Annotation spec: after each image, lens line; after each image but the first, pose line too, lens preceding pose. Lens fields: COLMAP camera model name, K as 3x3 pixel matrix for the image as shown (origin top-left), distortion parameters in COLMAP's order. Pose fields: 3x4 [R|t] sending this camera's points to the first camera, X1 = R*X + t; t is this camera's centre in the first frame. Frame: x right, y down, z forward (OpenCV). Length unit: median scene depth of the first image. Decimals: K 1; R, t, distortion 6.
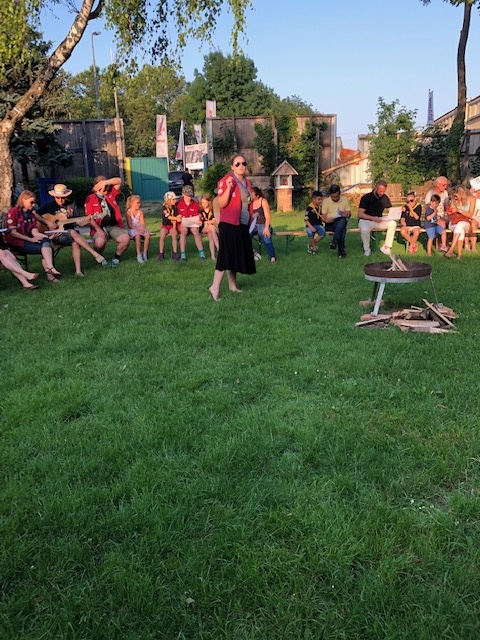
lens RADIAL K [[524.6, 0, 246.4], [0, 524.6, 321.1], [0, 0, 1]] dist [0.001313, 0.003145]
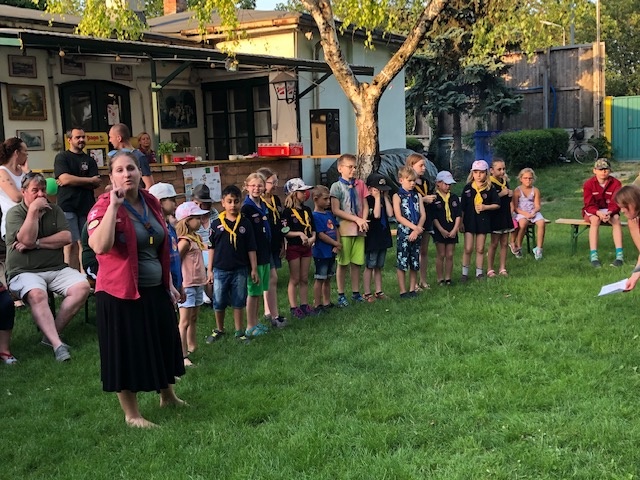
lens RADIAL K [[790.6, 0, 320.0], [0, 790.6, 240.0], [0, 0, 1]] dist [0.165898, -0.604326]
pose [[0.816455, 0.056656, -0.574622, 0.293118], [-0.121131, 0.989836, -0.074515, -0.032128], [0.564560, 0.130443, 0.815019, -0.094718]]
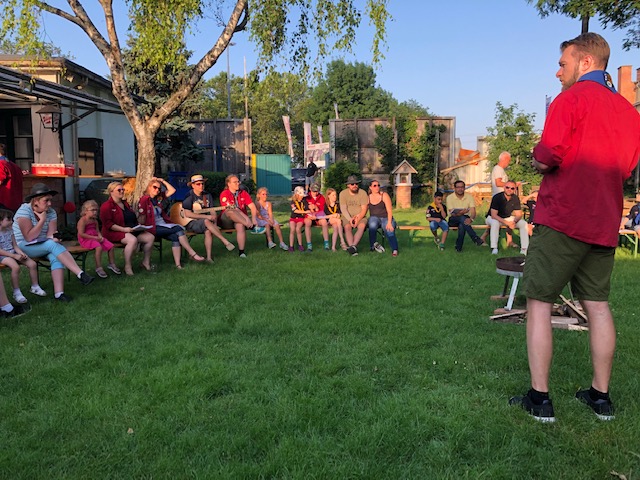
lens RADIAL K [[523.7, 0, 320.0], [0, 523.7, 240.0], [0, 0, 1]] dist [0.014596, 0.001001]
pose [[0.996546, 0.029004, -0.077816, -0.026913], [-0.039883, 0.989047, -0.142108, 0.010083], [0.072842, 0.144721, 0.986788, -0.015715]]
